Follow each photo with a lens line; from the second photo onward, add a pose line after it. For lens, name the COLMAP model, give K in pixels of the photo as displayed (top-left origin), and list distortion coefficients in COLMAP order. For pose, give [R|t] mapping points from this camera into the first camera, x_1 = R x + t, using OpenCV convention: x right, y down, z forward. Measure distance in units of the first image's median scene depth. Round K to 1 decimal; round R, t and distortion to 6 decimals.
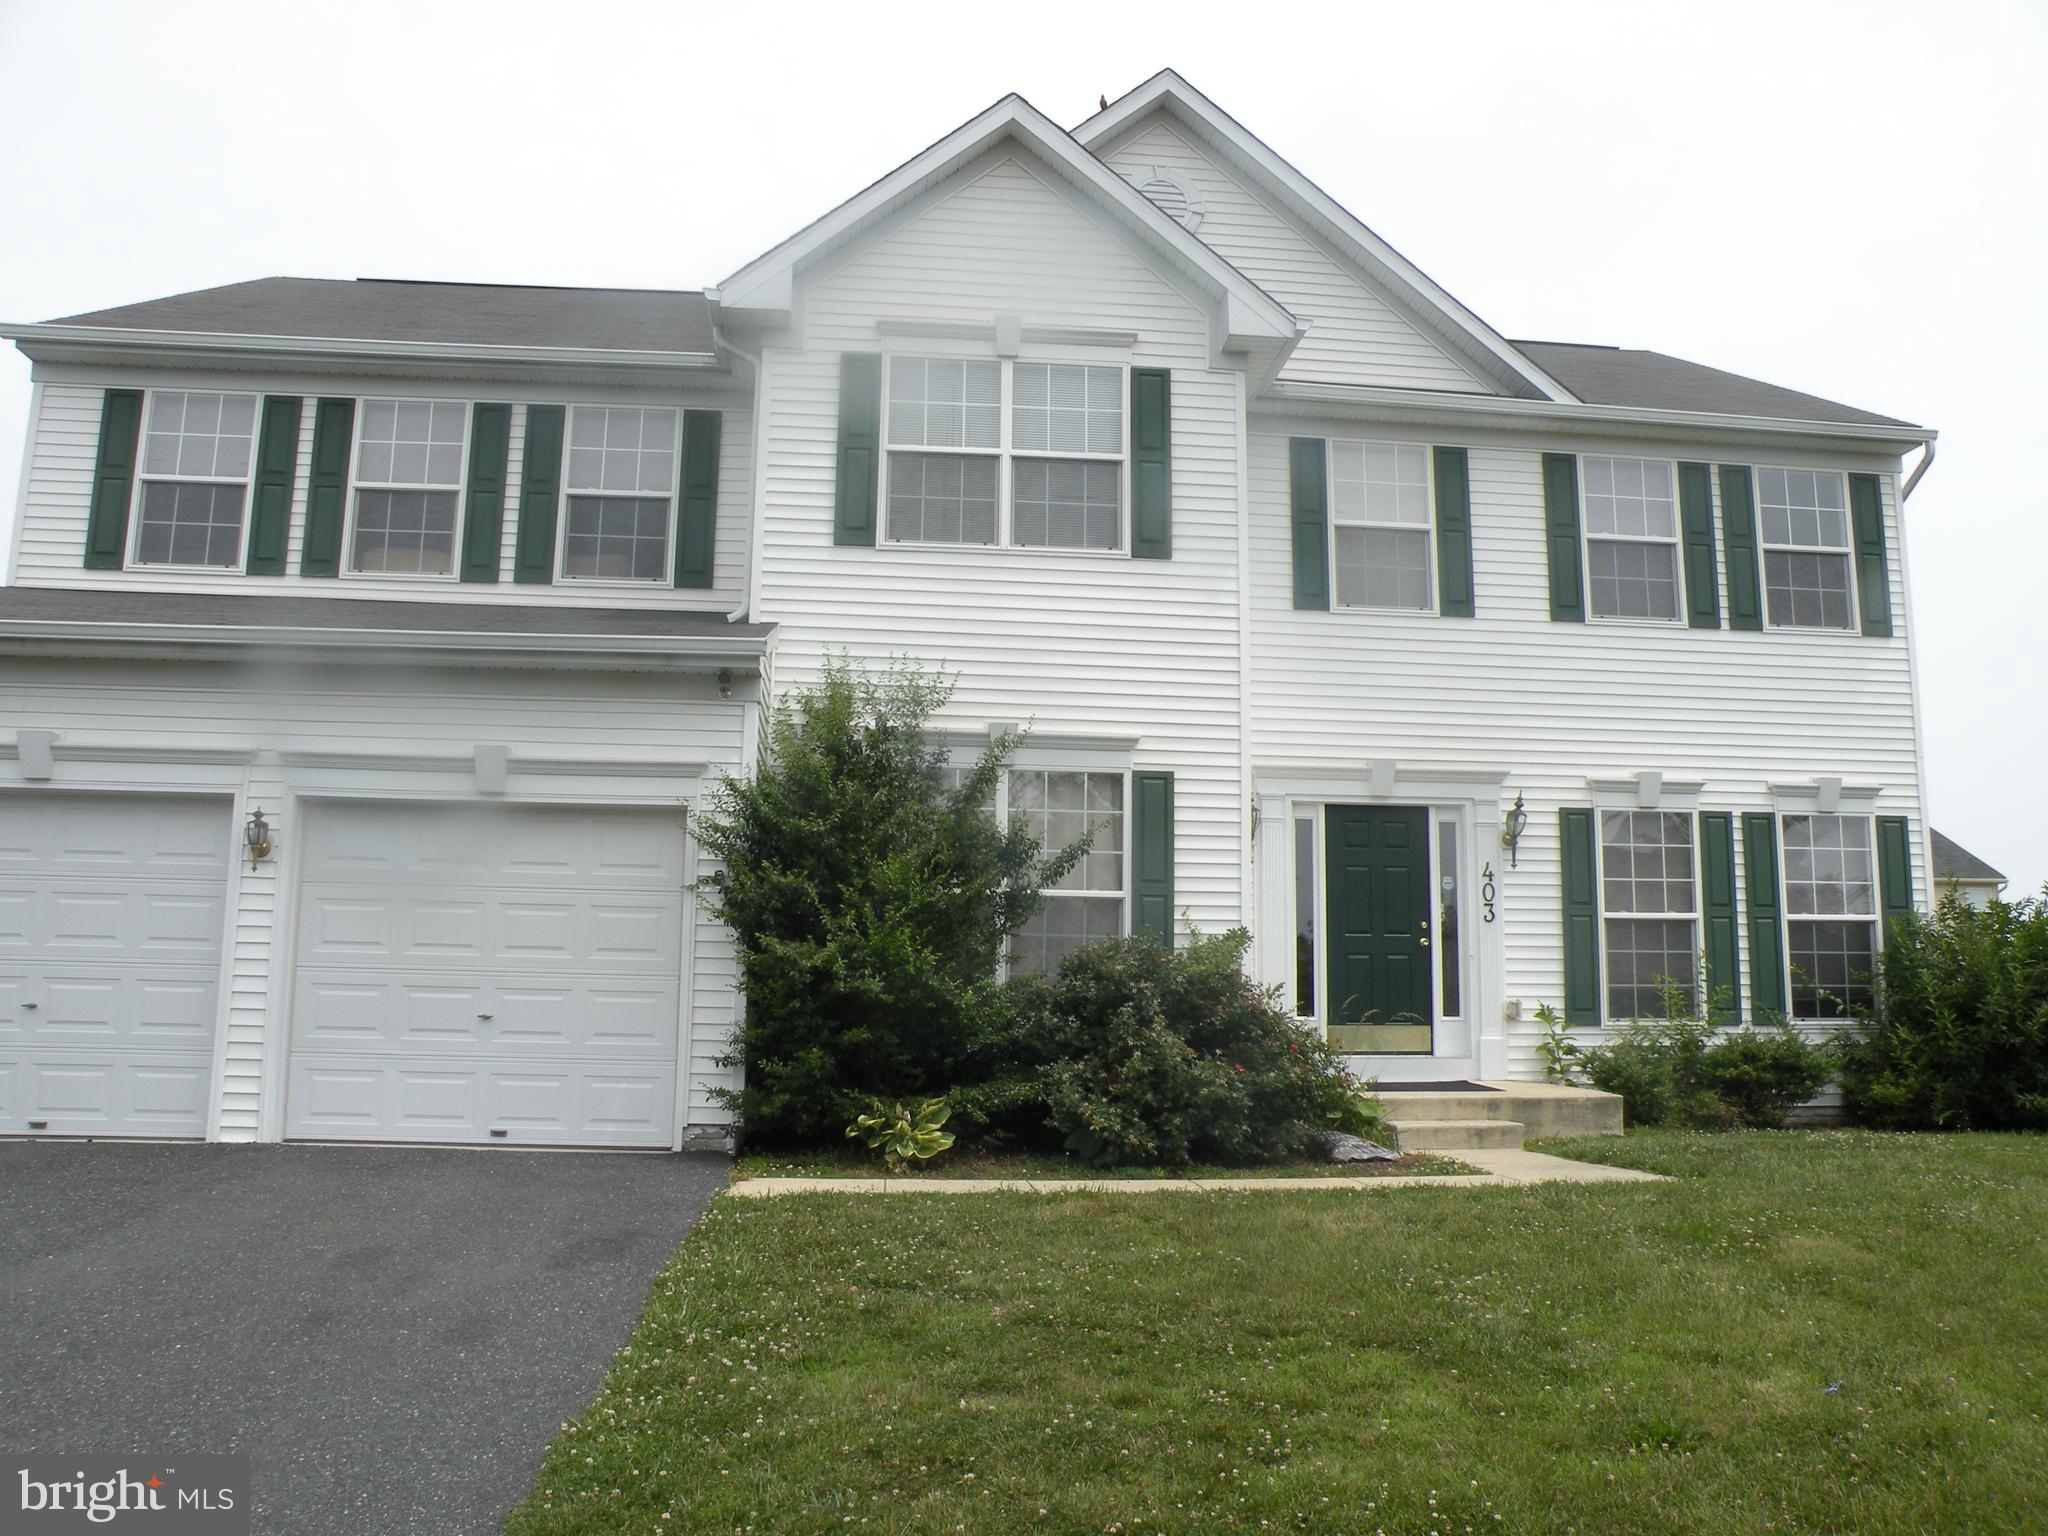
lens RADIAL K [[1662.8, 0, 1037.7], [0, 1662.8, 765.8], [0, 0, 1]] dist [-0.148546, 0.138204]
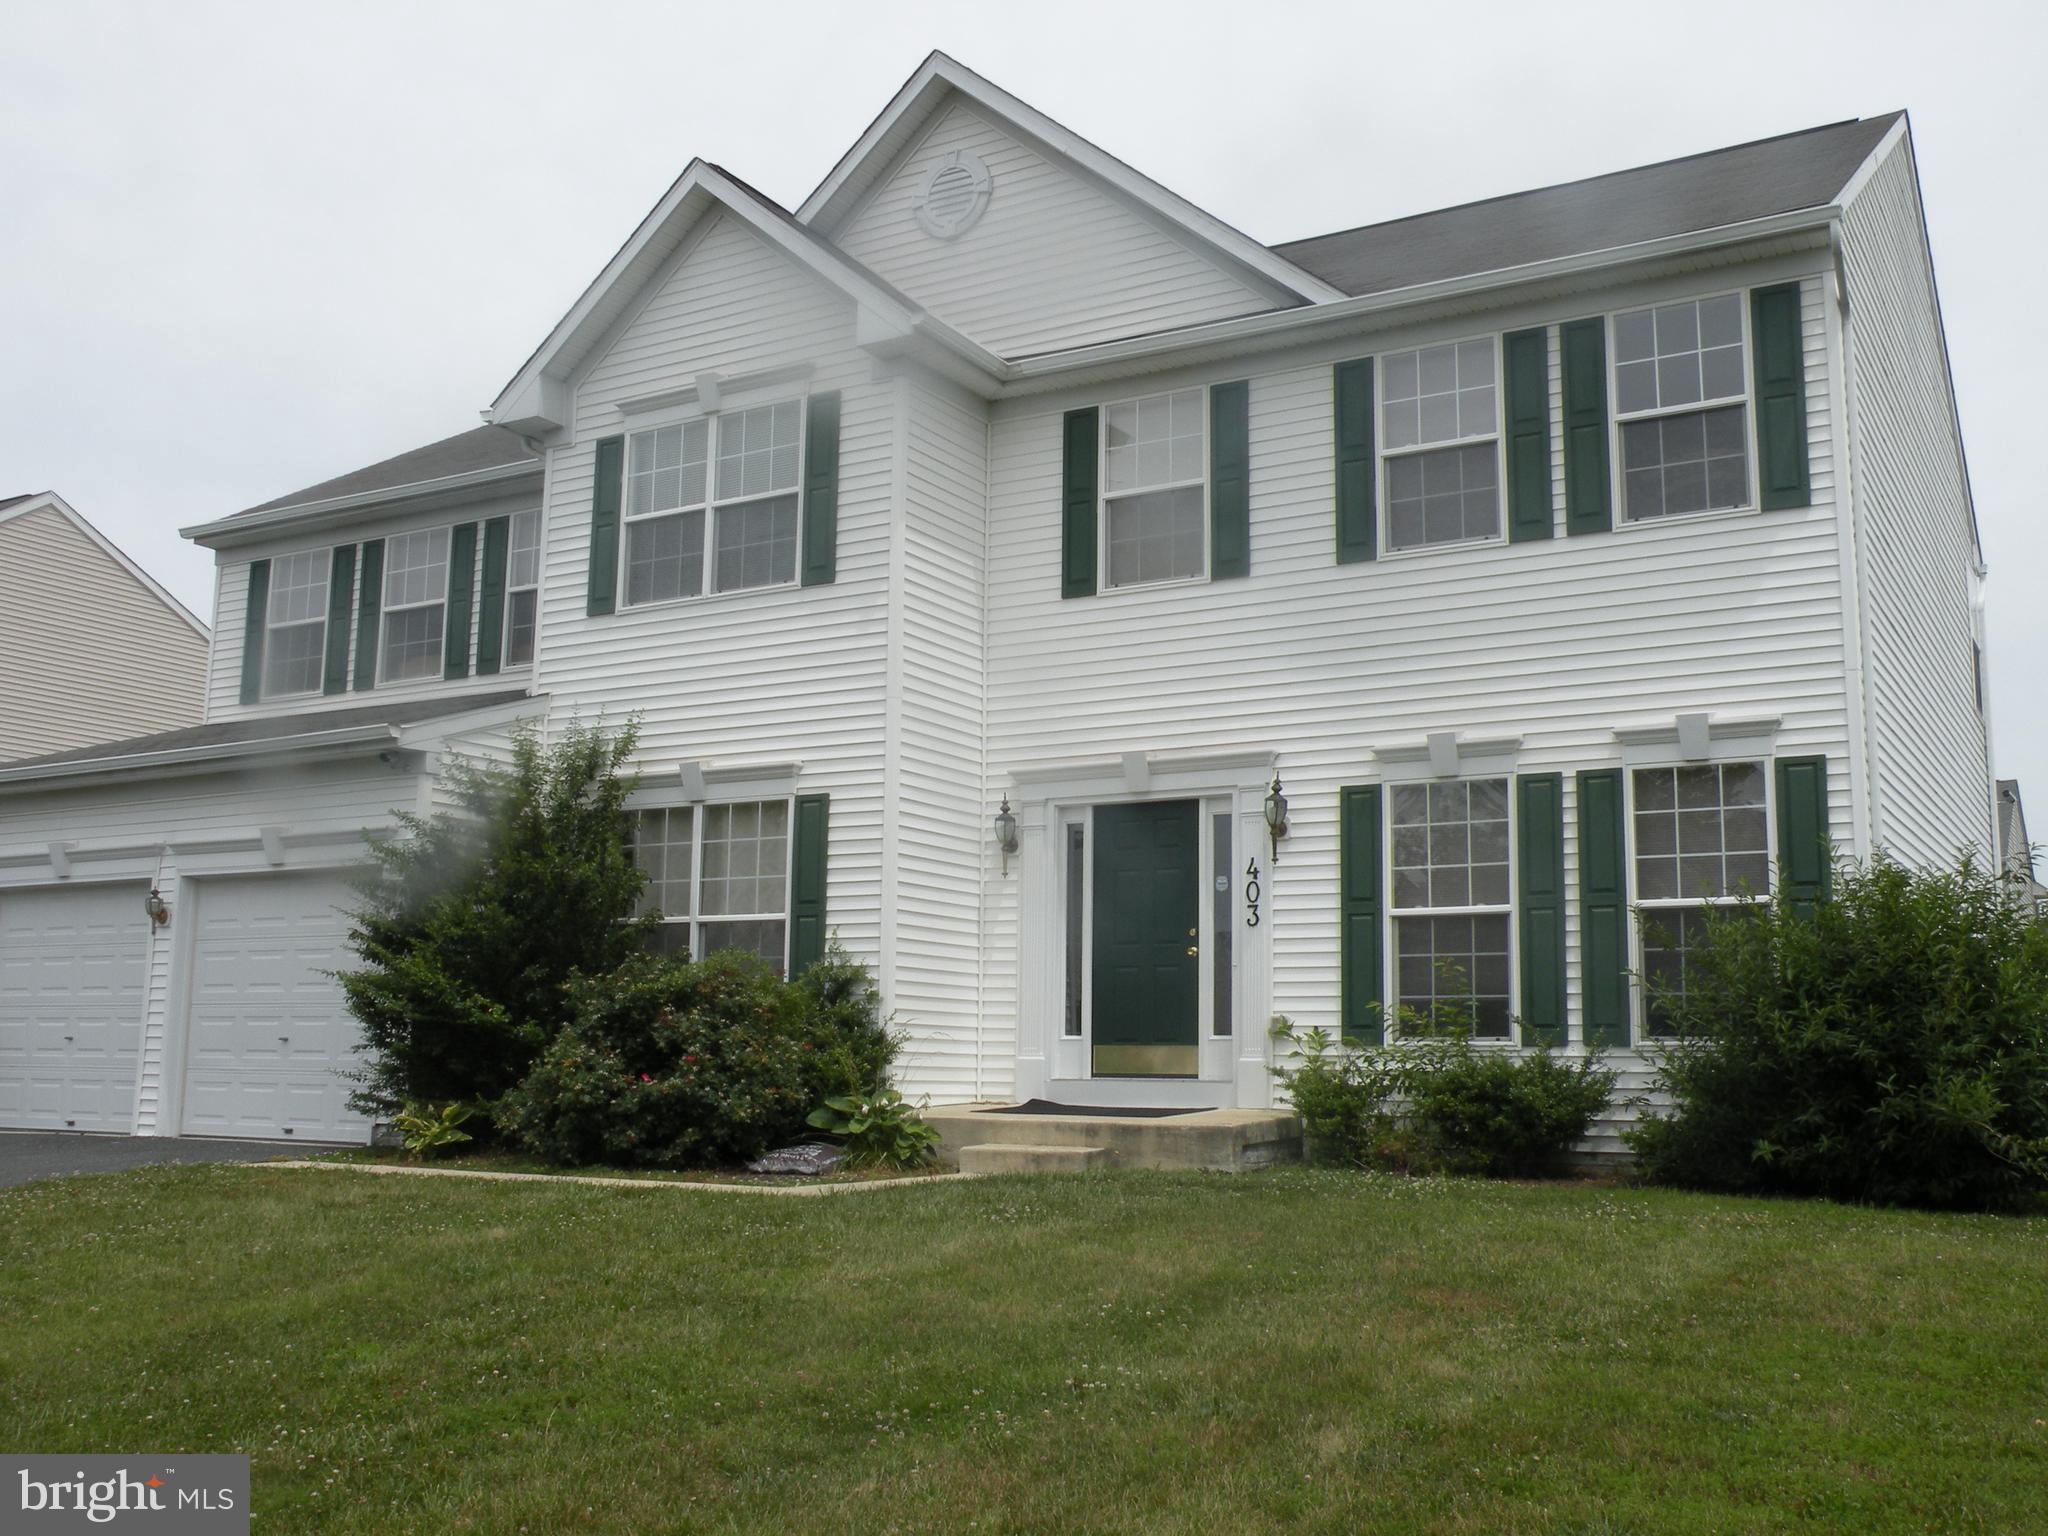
lens RADIAL K [[2026.1, 0, 1026.5], [0, 2026.1, 757.5], [0, 0, 1]] dist [-0.043760, 0.000000]
pose [[0.790631, -0.092275, -0.605300, 0.841158], [0.094818, 0.995105, -0.027850, 0.024813], [0.604907, -0.035374, 0.795510, 0.077466]]
